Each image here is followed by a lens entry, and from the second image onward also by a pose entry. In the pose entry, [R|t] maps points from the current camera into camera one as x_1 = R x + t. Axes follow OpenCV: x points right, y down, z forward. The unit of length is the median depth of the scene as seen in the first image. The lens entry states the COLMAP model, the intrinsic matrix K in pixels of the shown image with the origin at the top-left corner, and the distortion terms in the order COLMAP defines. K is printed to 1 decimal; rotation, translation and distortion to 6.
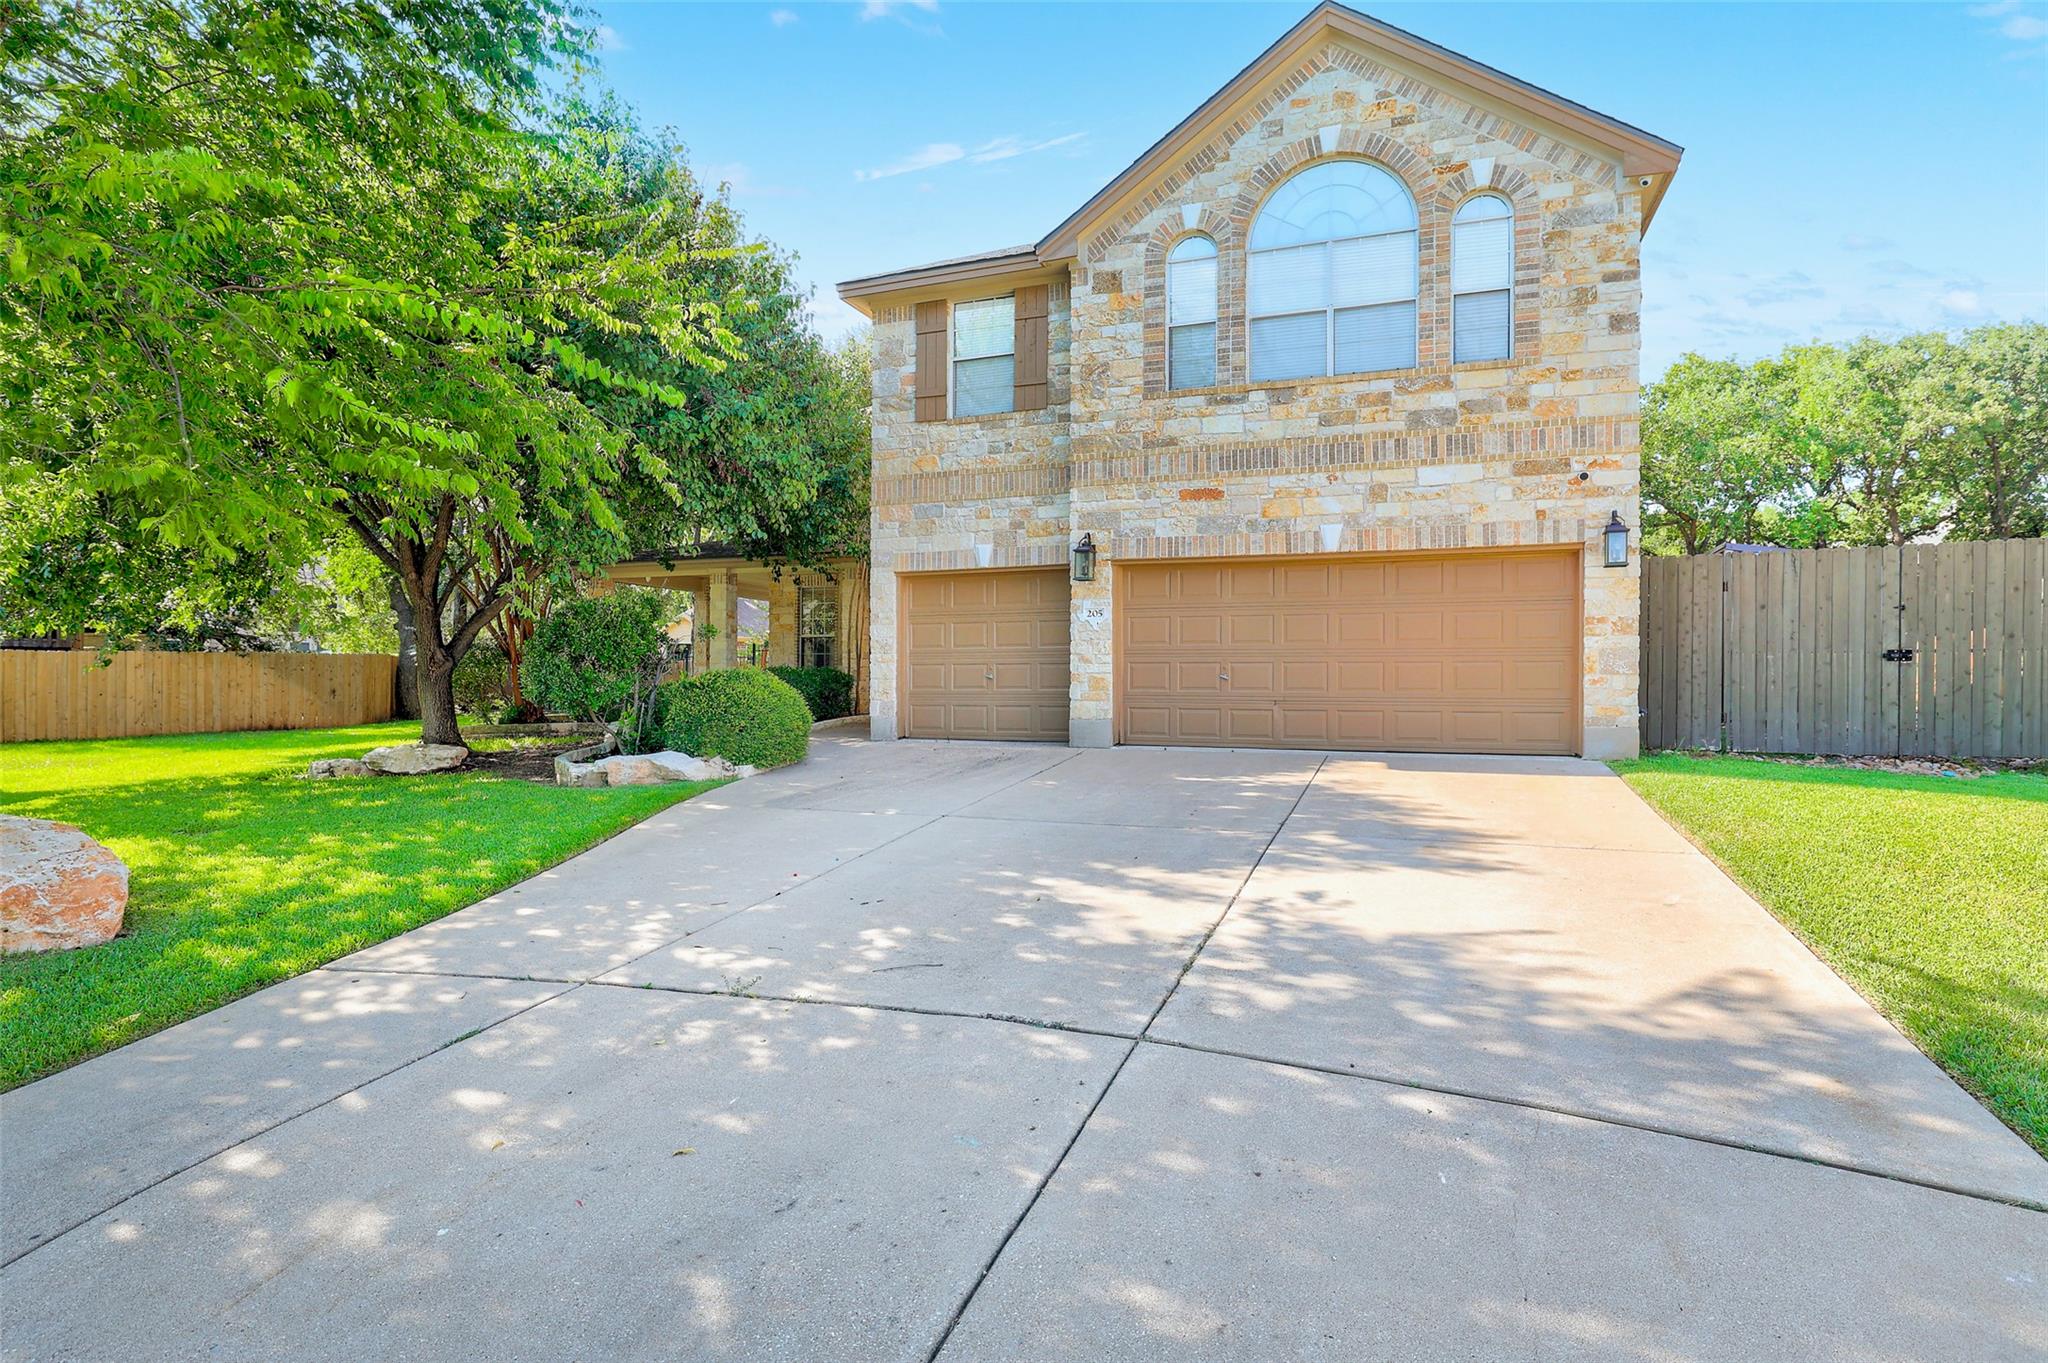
lens RADIAL K [[1002.3, 0, 1024.0], [0, 1002.3, 689.5], [0, 0, 1]] dist [0.004117, 0.000439]
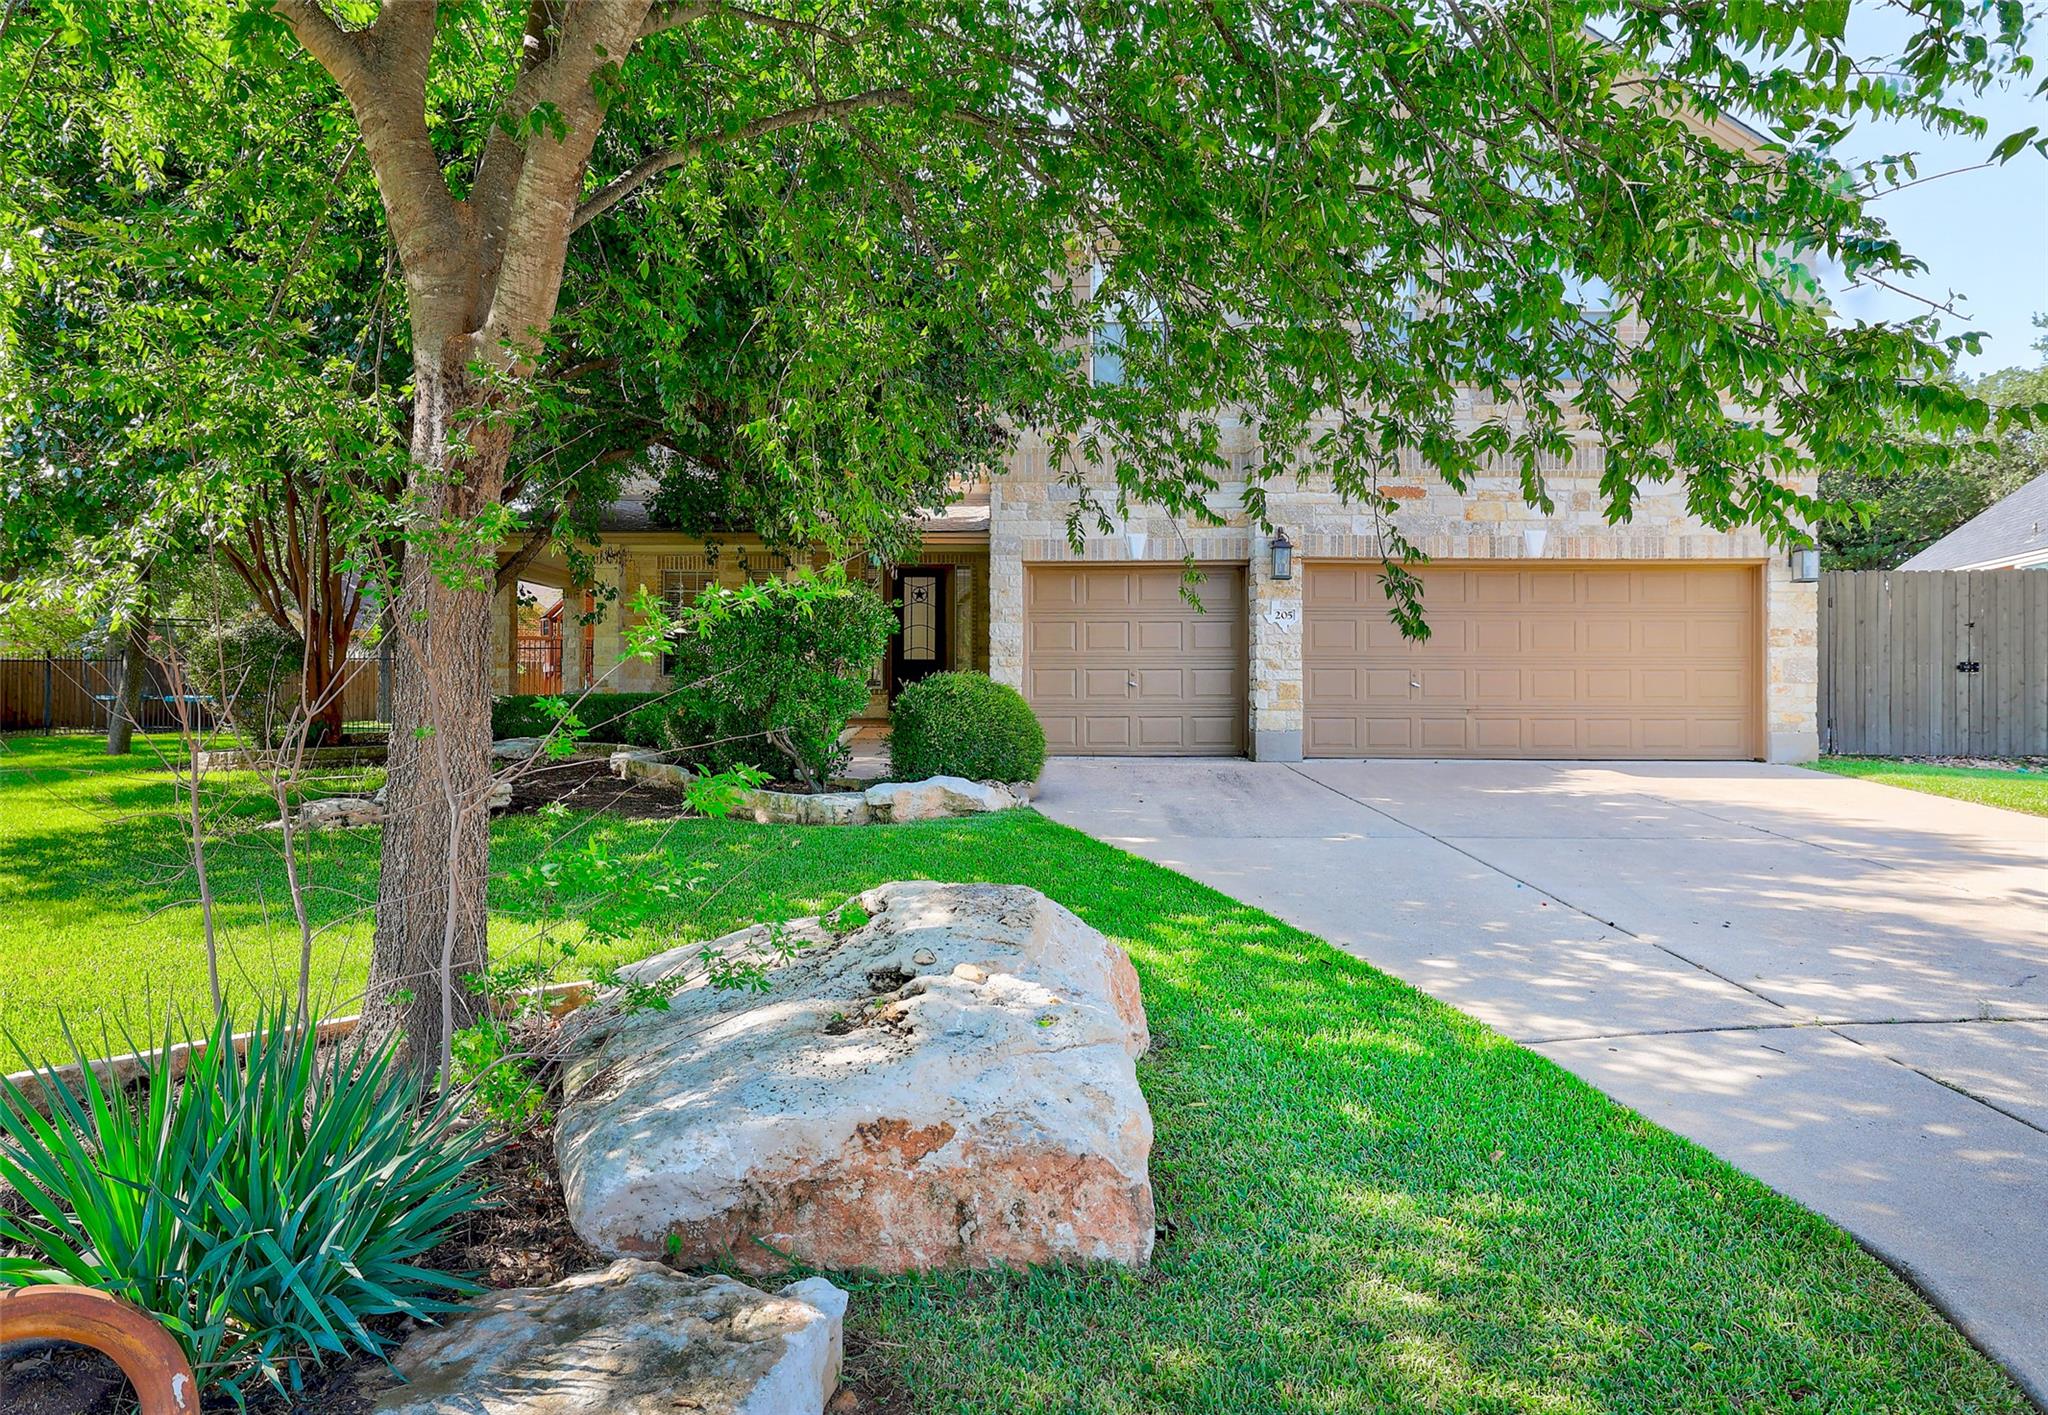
lens RADIAL K [[1141.7, 0, 1023.8], [0, 1141.7, 697.2], [0, 0, 1]] dist [0.007312, 0.000974]
pose [[0.945181, -0.001035, 0.326545, -0.540610], [0.002422, 0.999990, -0.003840, 0.002500], [-0.326537, 0.004420, 0.945174, 0.104070]]
